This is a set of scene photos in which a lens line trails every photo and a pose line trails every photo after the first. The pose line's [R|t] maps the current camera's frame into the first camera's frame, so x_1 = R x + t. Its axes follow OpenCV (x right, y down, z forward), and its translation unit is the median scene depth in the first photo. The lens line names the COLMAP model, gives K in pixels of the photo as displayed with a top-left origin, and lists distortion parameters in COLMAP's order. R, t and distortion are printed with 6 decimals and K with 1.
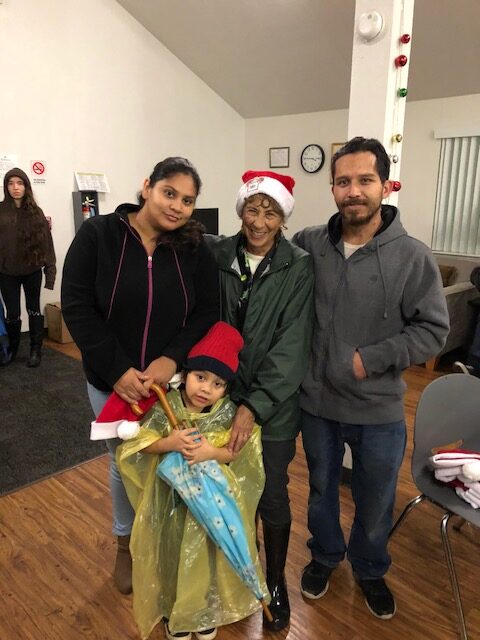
lens RADIAL K [[537.6, 0, 240.0], [0, 537.6, 320.0], [0, 0, 1]] dist [-0.002696, -0.001717]
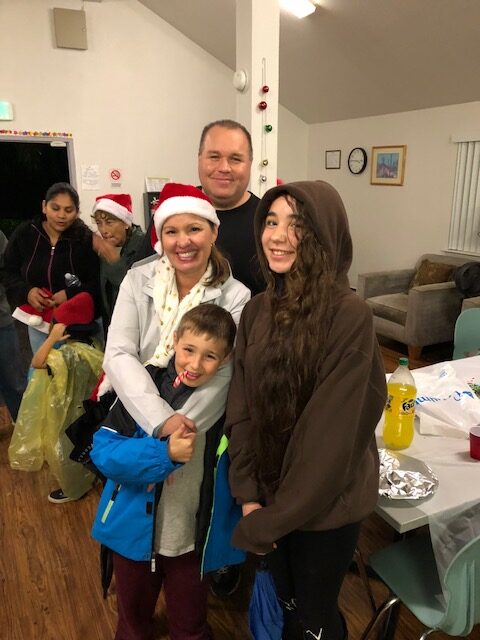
lens RADIAL K [[537.6, 0, 240.0], [0, 537.6, 320.0], [0, 0, 1]] dist [-0.002696, -0.001717]
pose [[0.954168, 0.068065, -0.291429, 0.328491], [-0.062950, 0.997654, 0.026903, 0.007060], [0.292576, -0.007325, 0.956214, -0.142396]]
